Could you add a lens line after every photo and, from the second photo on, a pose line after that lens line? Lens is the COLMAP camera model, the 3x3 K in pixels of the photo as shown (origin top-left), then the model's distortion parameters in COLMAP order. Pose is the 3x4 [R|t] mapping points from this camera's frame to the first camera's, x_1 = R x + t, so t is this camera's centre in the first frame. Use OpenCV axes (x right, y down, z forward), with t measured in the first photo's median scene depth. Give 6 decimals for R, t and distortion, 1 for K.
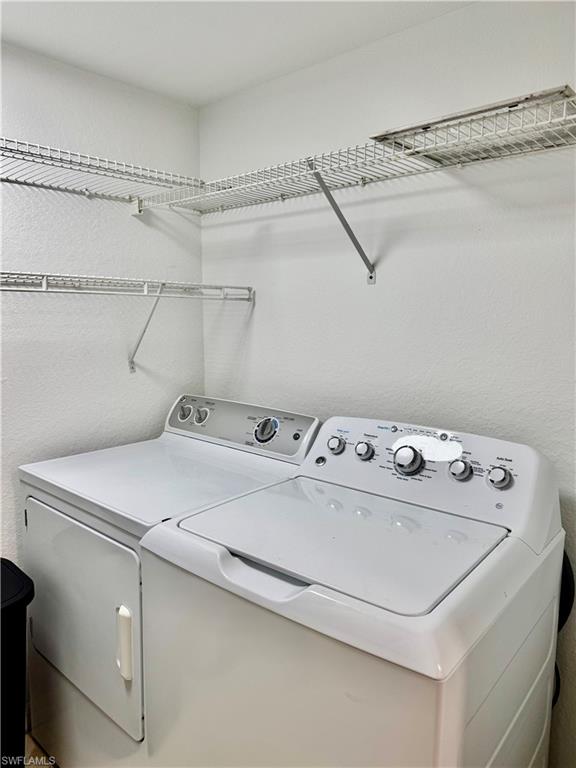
lens RADIAL K [[529.3, 0, 288.0], [0, 529.3, 380.2], [0, 0, 1]] dist [0.008547, -0.040186]
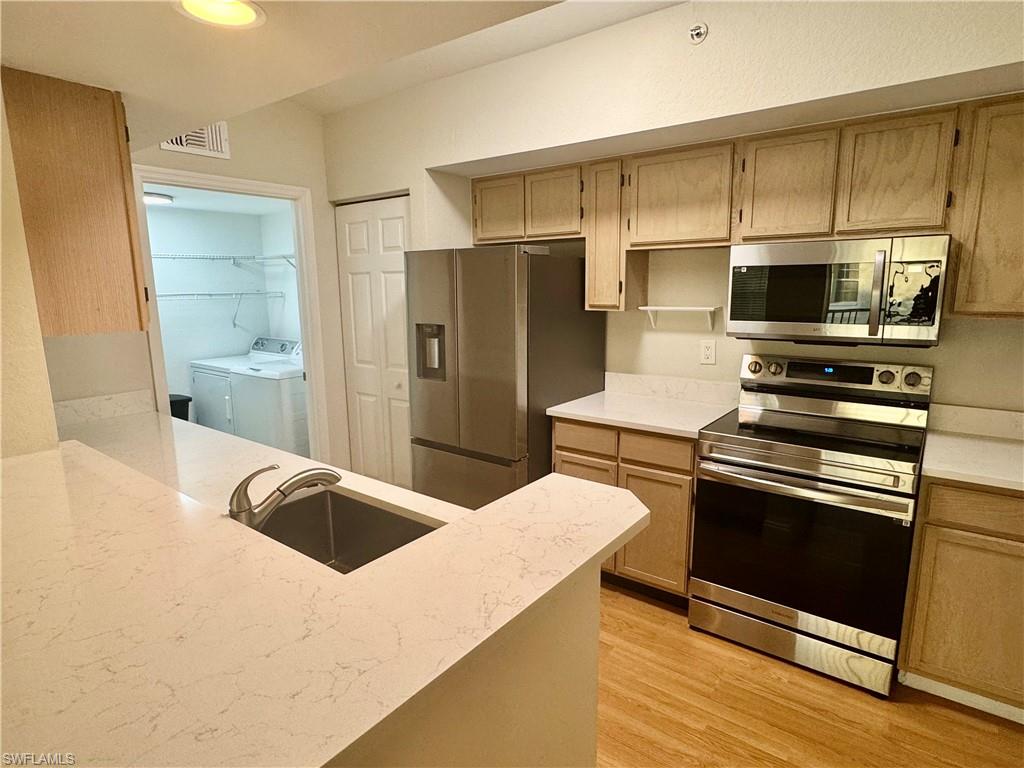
lens RADIAL K [[563.5, 0, 512.4], [0, 563.5, 389.8], [0, 0, 1]] dist [0.004741, -0.002612]
pose [[0.996847, -0.027194, 0.074545, 0.806653], [0.023261, 0.998317, 0.053122, 0.165457], [-0.075864, -0.051221, 0.995802, -1.766505]]
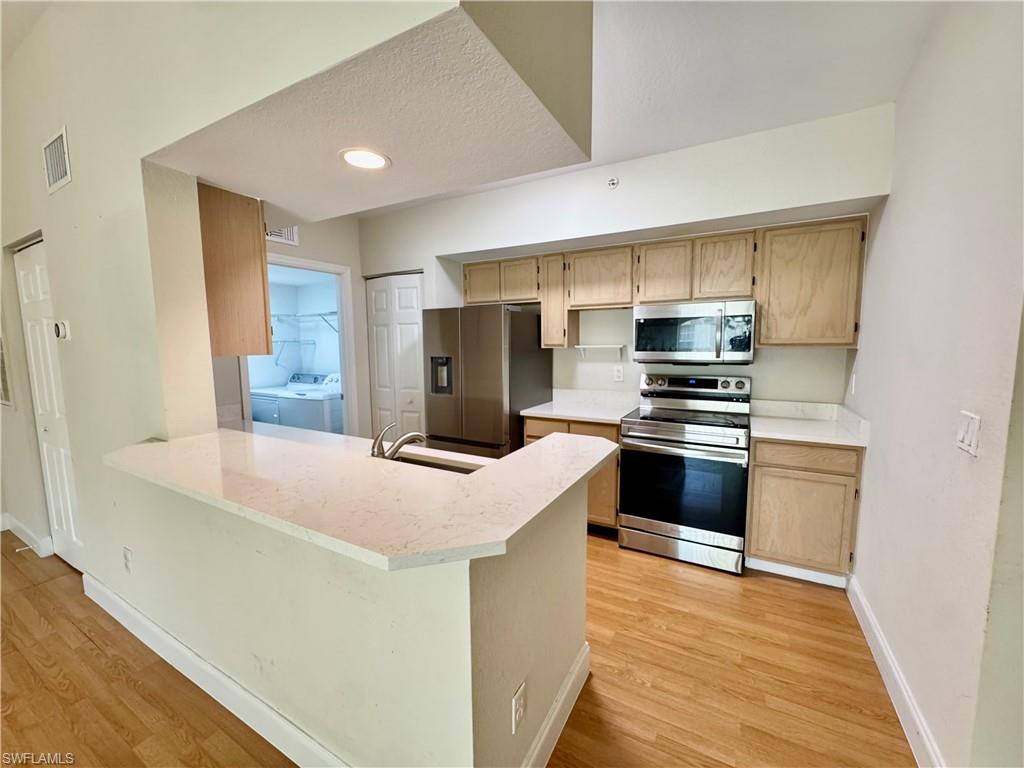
lens RADIAL K [[411.5, 0, 514.5], [0, 411.5, 386.3], [0, 0, 1]] dist [0.001223, 0.000247]
pose [[0.975932, -0.035487, 0.215167, 0.625141], [0.040963, 0.998939, -0.021042, 0.232333], [-0.214192, 0.029350, 0.976351, -1.915399]]
